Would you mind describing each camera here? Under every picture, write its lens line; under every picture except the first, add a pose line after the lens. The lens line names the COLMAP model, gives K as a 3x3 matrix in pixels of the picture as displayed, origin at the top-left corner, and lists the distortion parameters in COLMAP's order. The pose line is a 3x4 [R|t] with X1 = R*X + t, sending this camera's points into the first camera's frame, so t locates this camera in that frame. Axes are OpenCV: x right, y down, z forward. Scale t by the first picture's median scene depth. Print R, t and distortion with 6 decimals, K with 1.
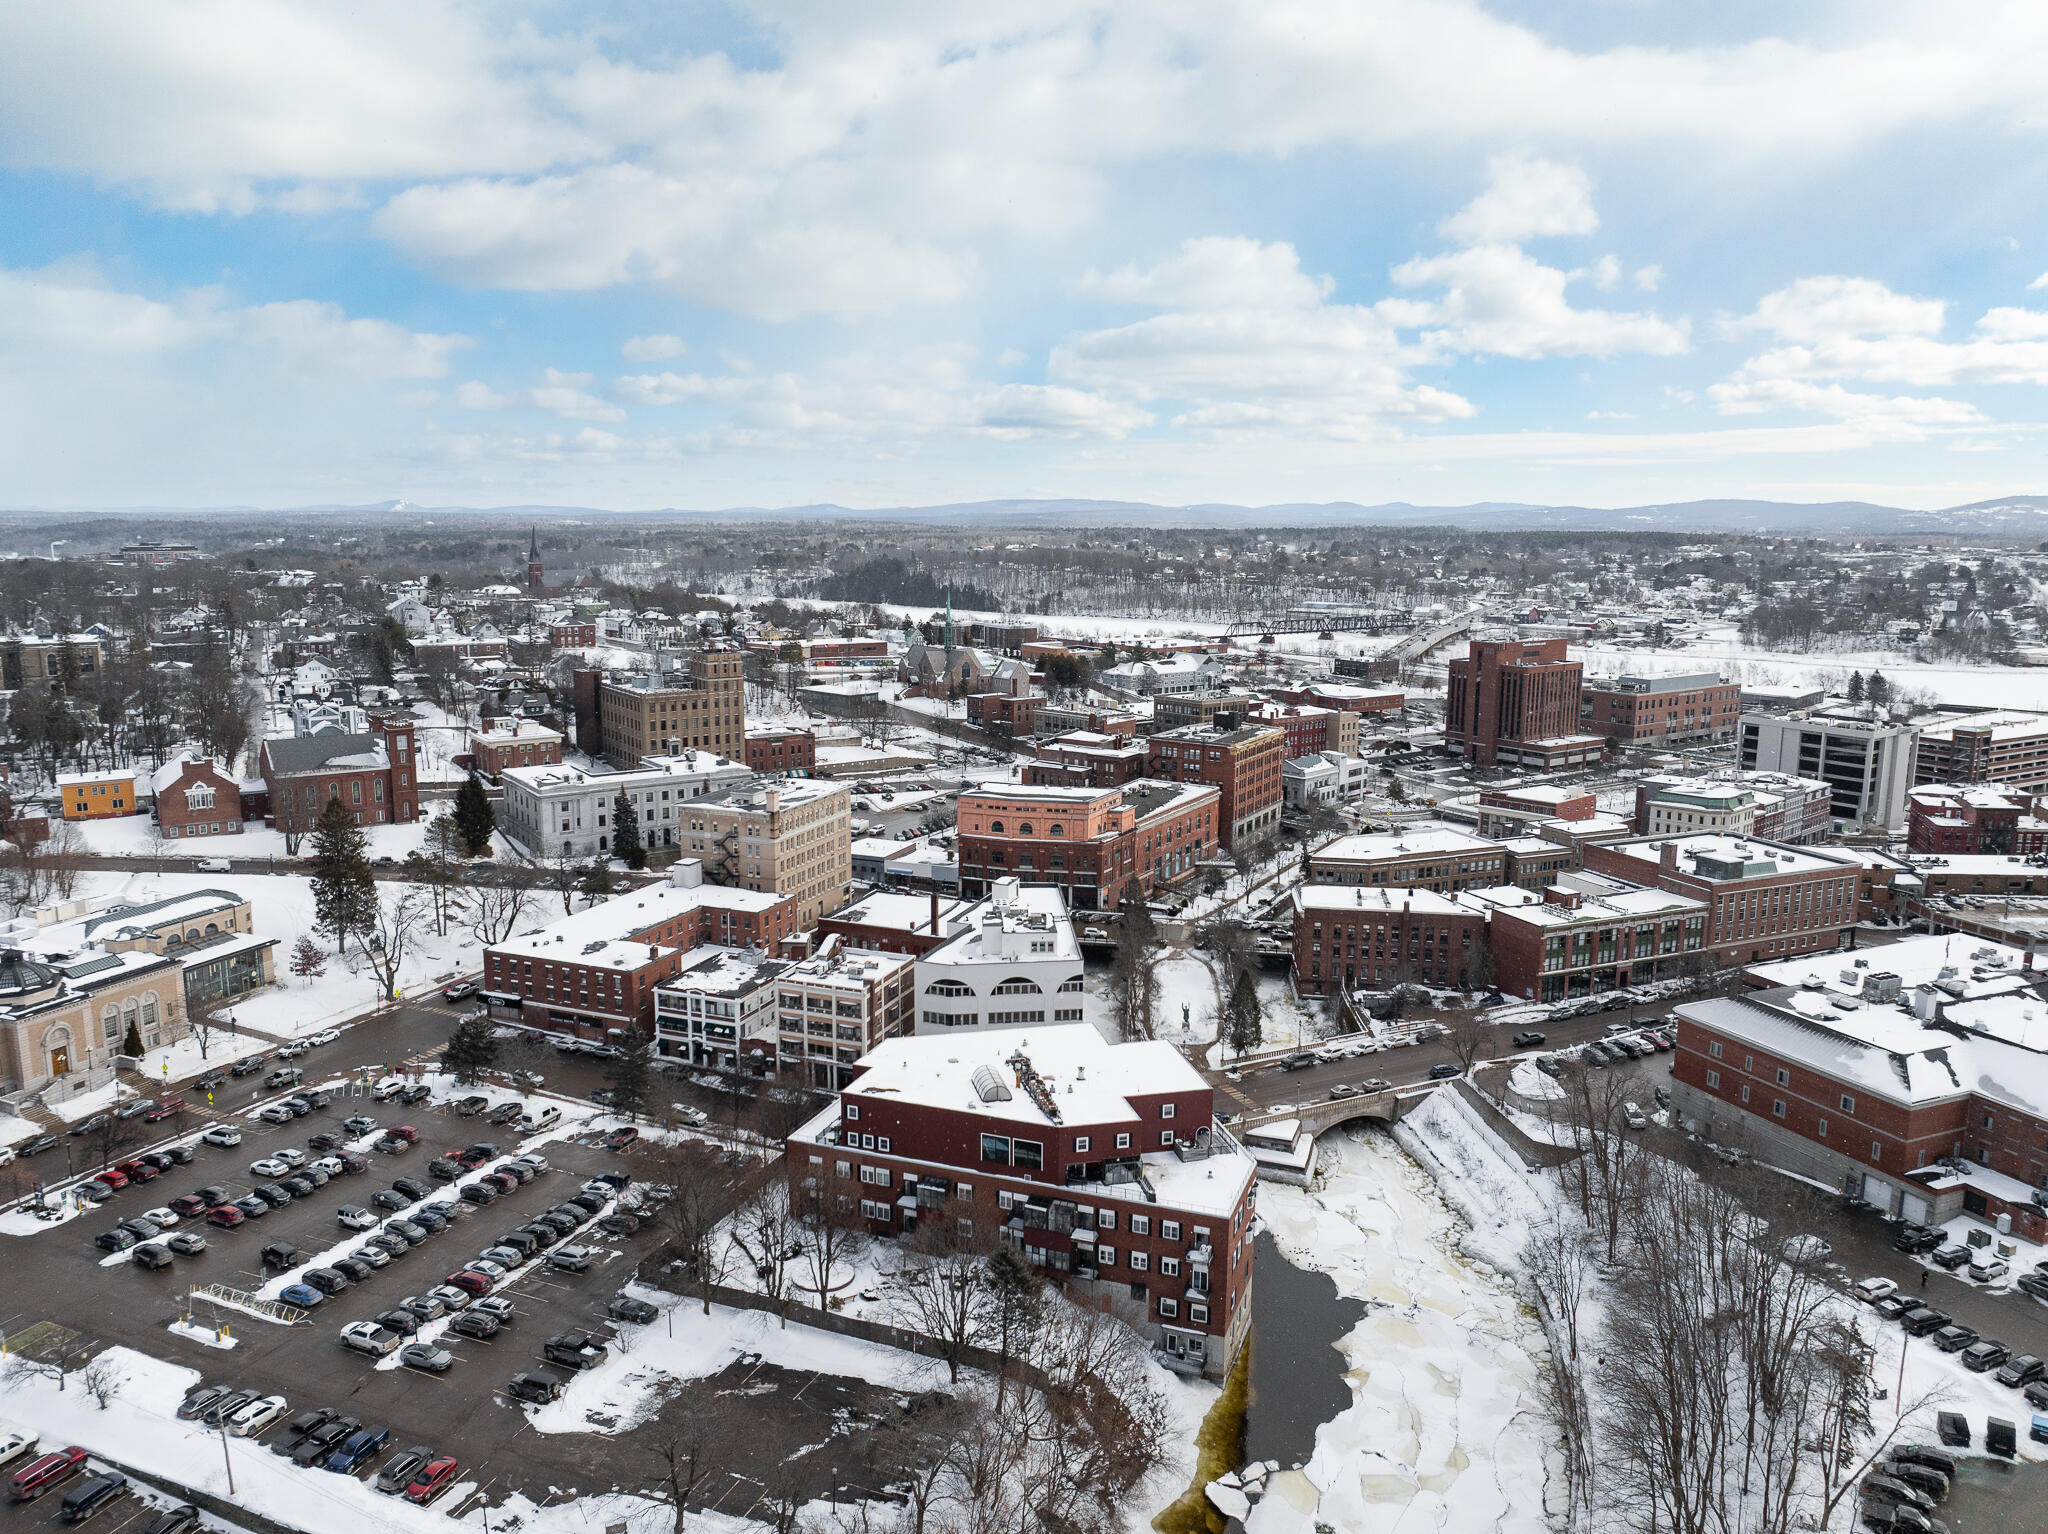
lens RADIAL K [[1439.8, 0, 1025.1], [0, 1439.8, 760.7], [0, 0, 1]] dist [-0.037882, 0.008260]
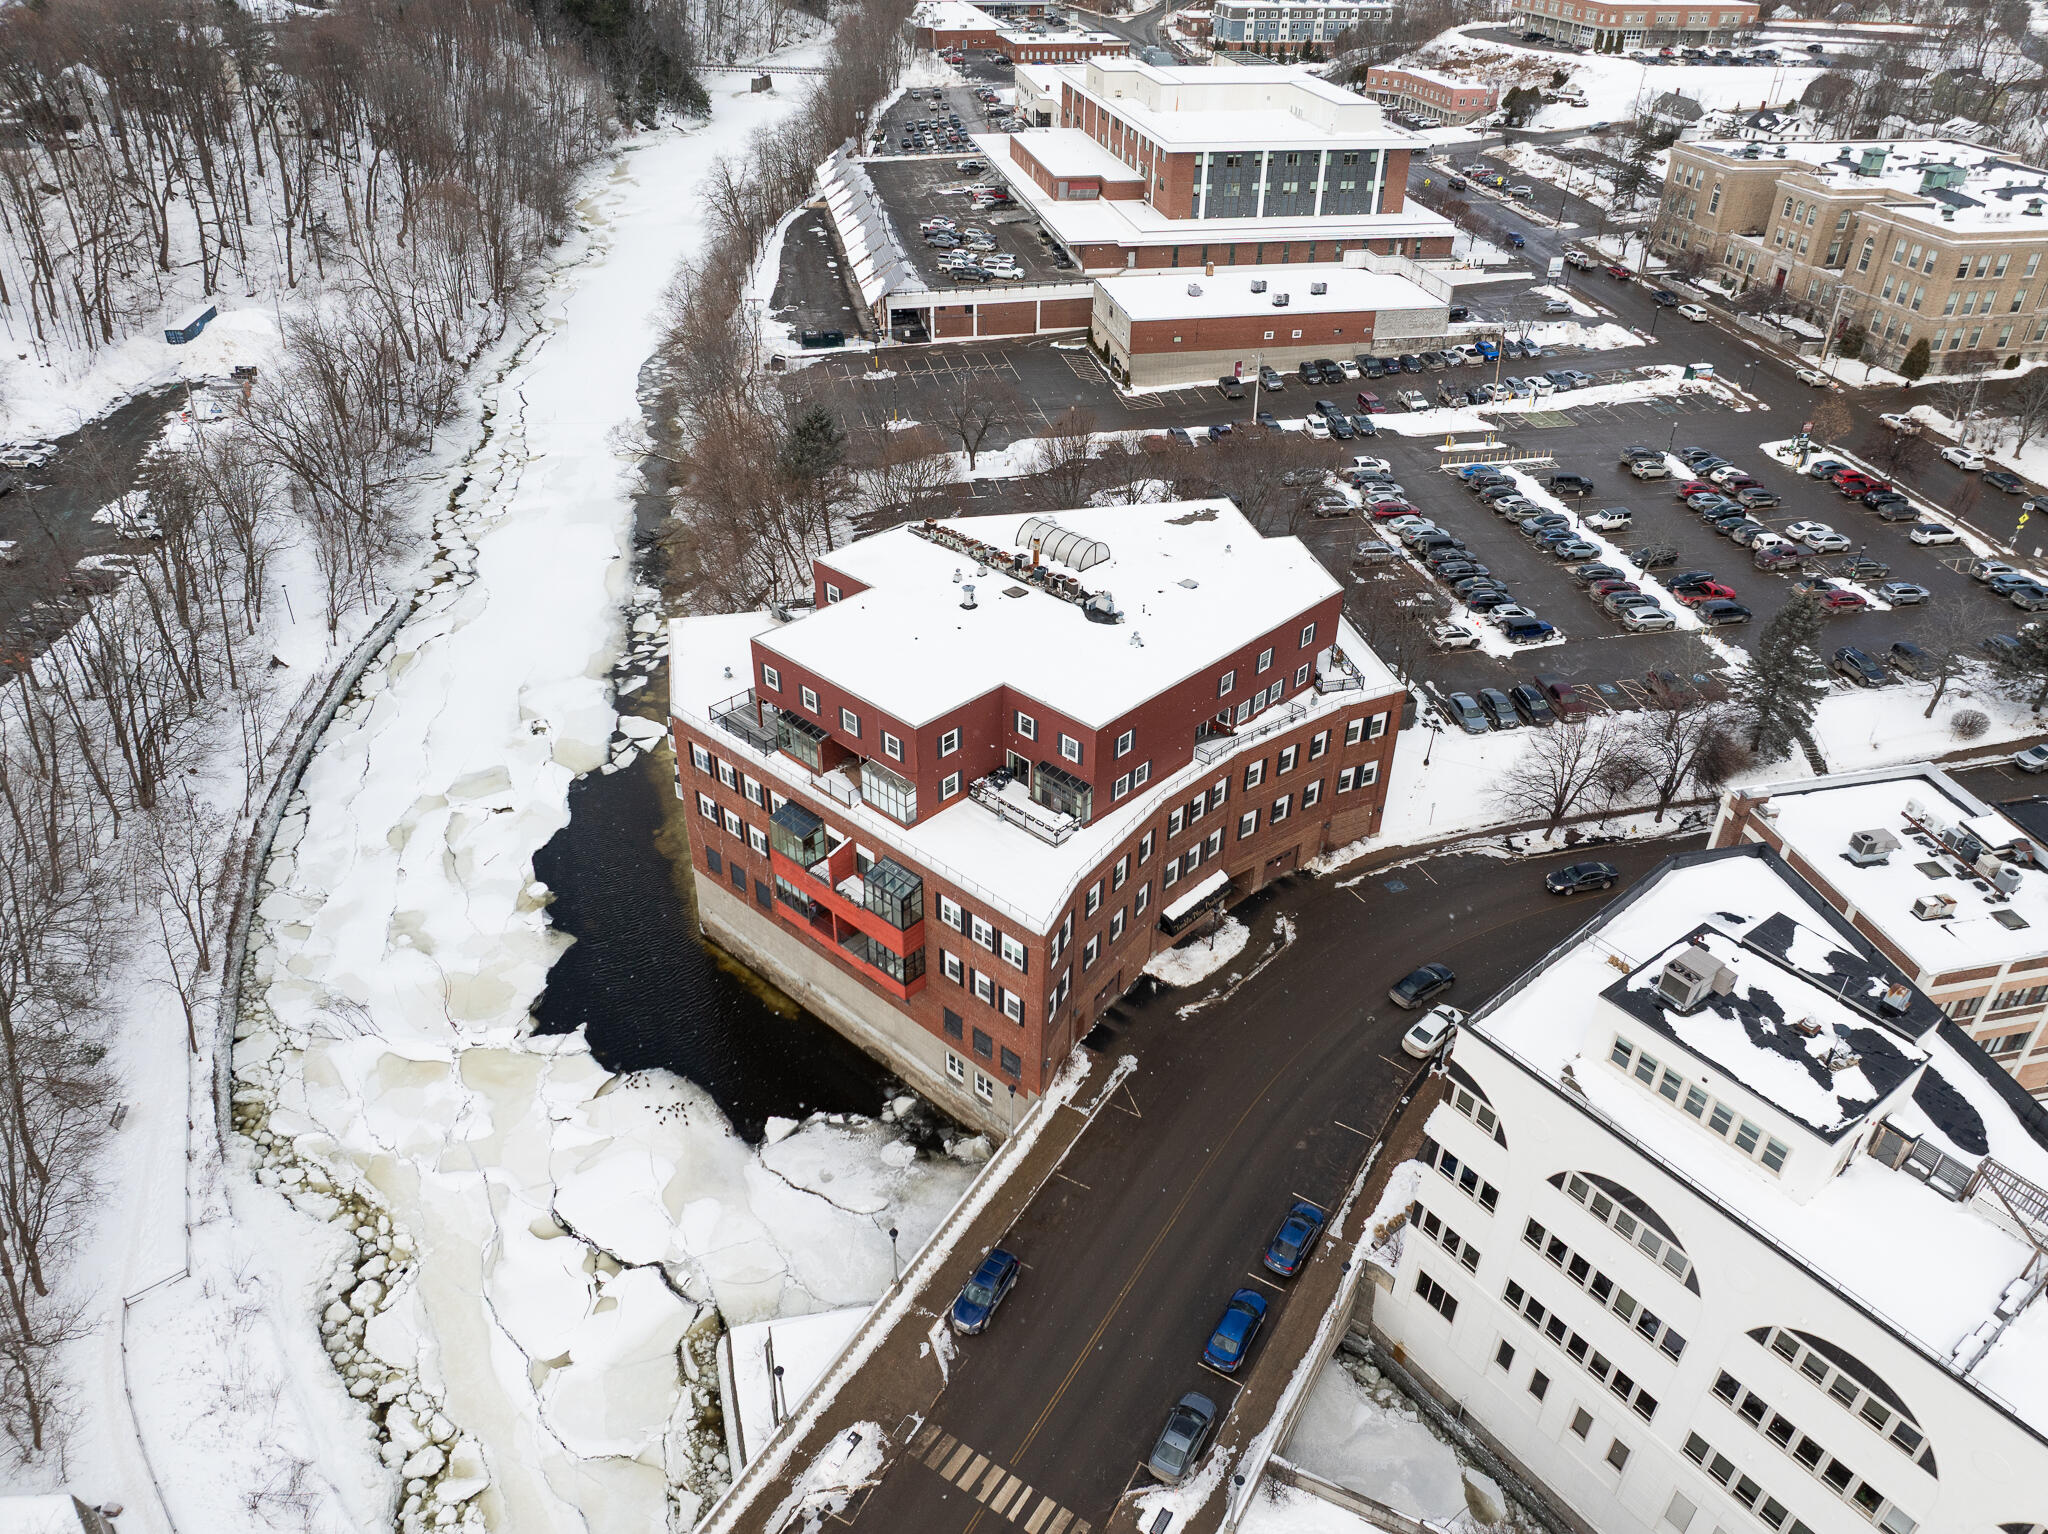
lens RADIAL K [[1439.8, 0, 1025.1], [0, 1439.8, 760.7], [0, 0, 1]] dist [-0.037882, 0.008260]
pose [[-0.836432, 0.284441, -0.468481, 0.208488], [-0.111215, 0.748911, 0.653271, -0.080279], [0.536668, 0.598519, -0.594779, 0.924902]]
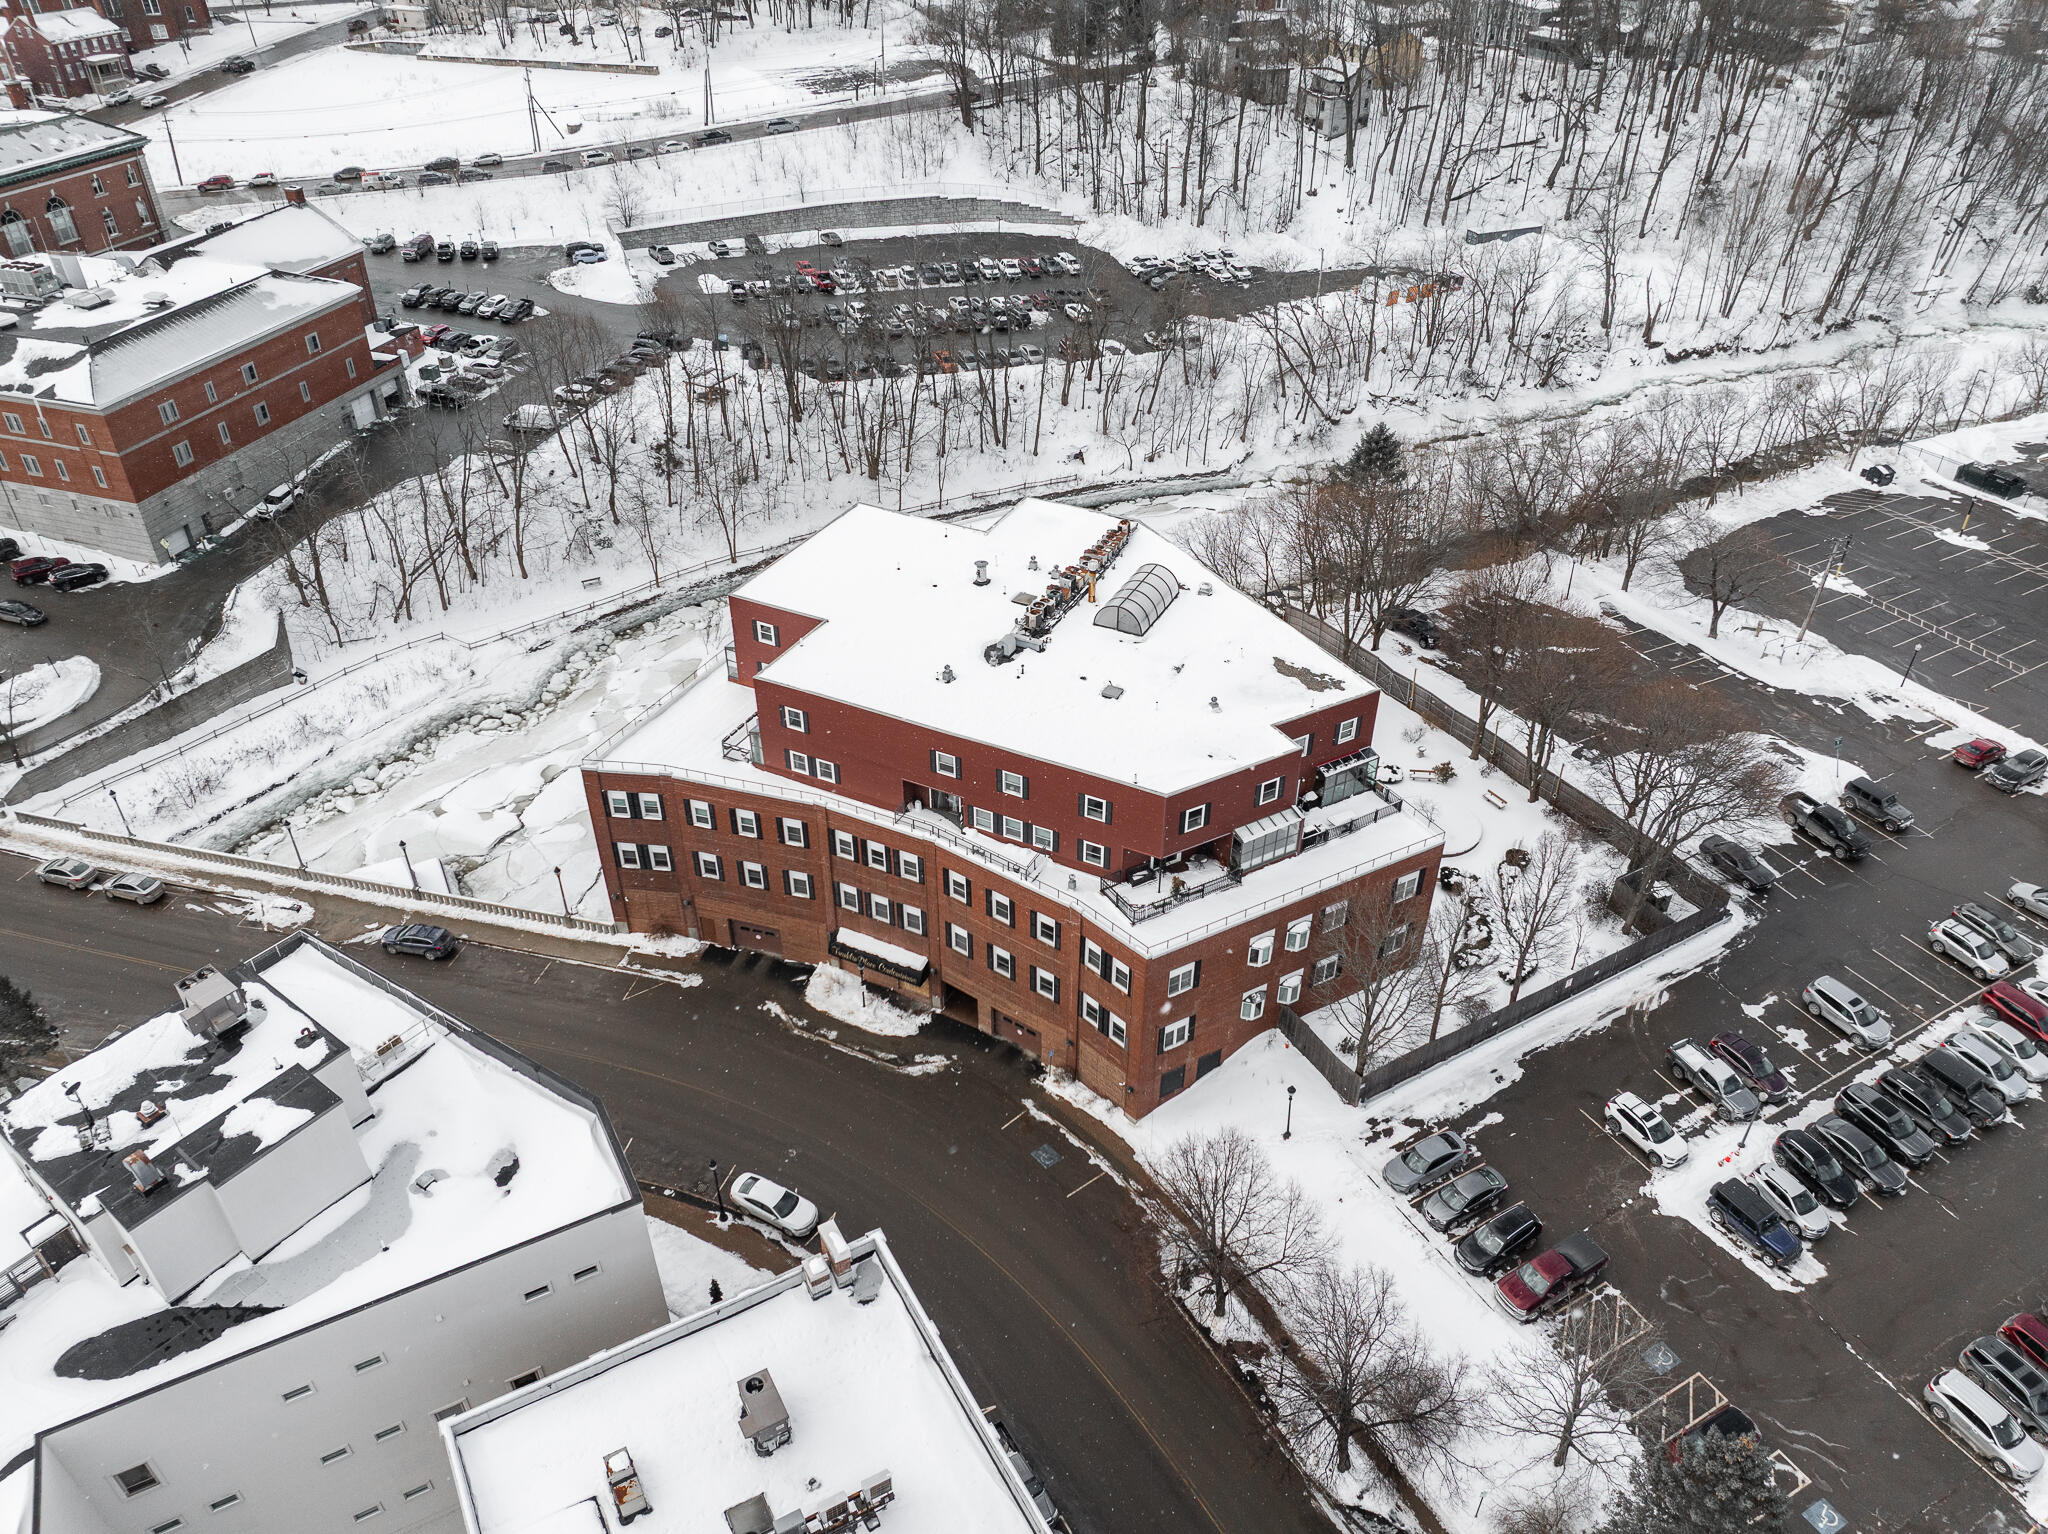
lens RADIAL K [[1446.5, 0, 1027.7], [0, 1446.5, 758.2], [0, 0, 1]] dist [-0.030036, 0.001027]
pose [[-0.767635, -0.374844, 0.519835, -0.200766], [0.099831, 0.731280, 0.674732, -0.077666], [-0.633064, 0.569843, -0.523936, 0.878128]]
